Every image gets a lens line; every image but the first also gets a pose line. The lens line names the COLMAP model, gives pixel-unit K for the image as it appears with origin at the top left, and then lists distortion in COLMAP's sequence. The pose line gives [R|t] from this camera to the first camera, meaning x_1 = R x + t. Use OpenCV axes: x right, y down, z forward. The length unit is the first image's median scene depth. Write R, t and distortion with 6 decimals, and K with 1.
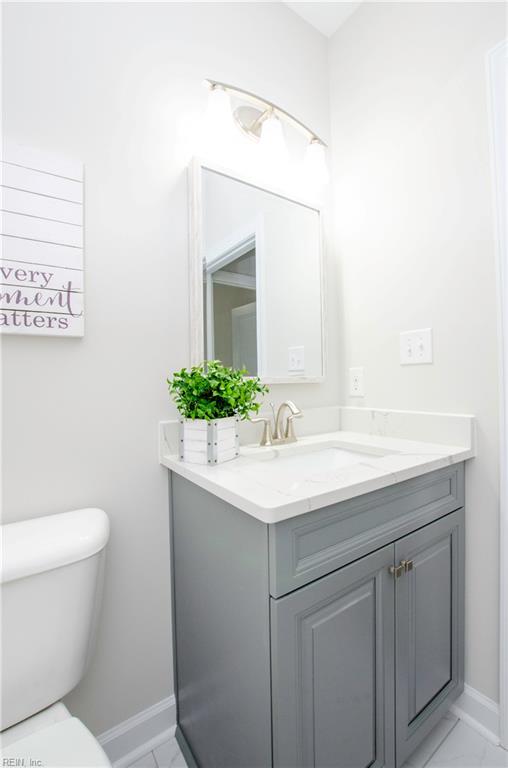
lens RADIAL K [[338.1, 0, 257.8], [0, 338.1, 382.8], [0, 0, 1]] dist [-0.028937, -0.000210]
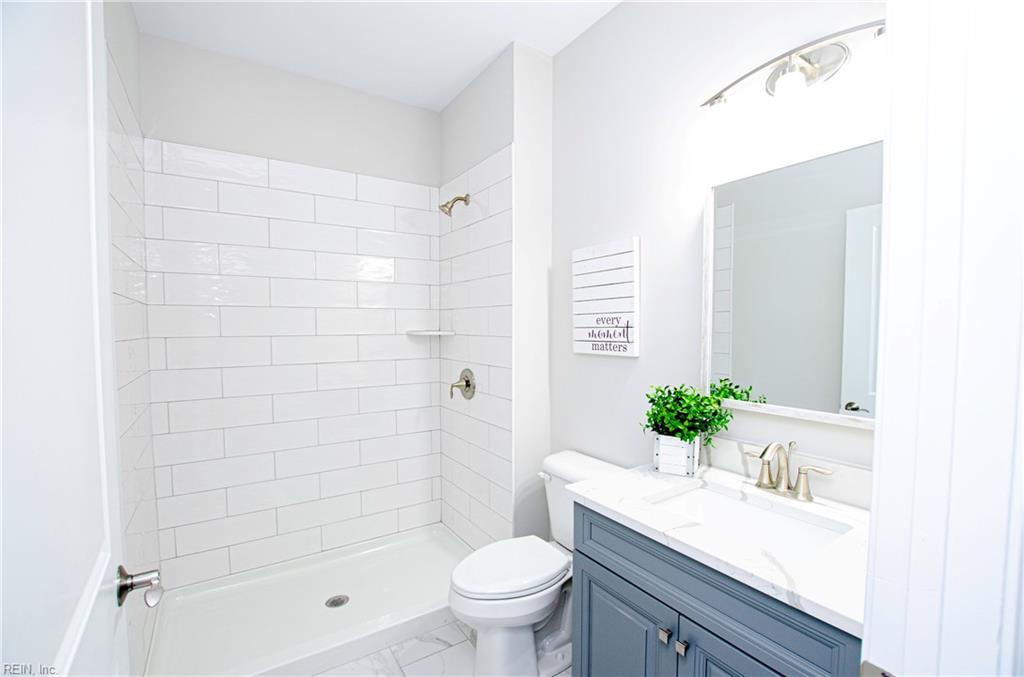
lens RADIAL K [[450.8, 0, 516.1], [0, 450.8, 343.7], [0, 0, 1]] dist [-0.028937, -0.000210]
pose [[-0.029045, 0.058855, -0.997844, 1.574829], [0.007927, 0.998247, 0.058648, -0.338295], [0.999547, -0.006207, -0.029460, 0.577537]]
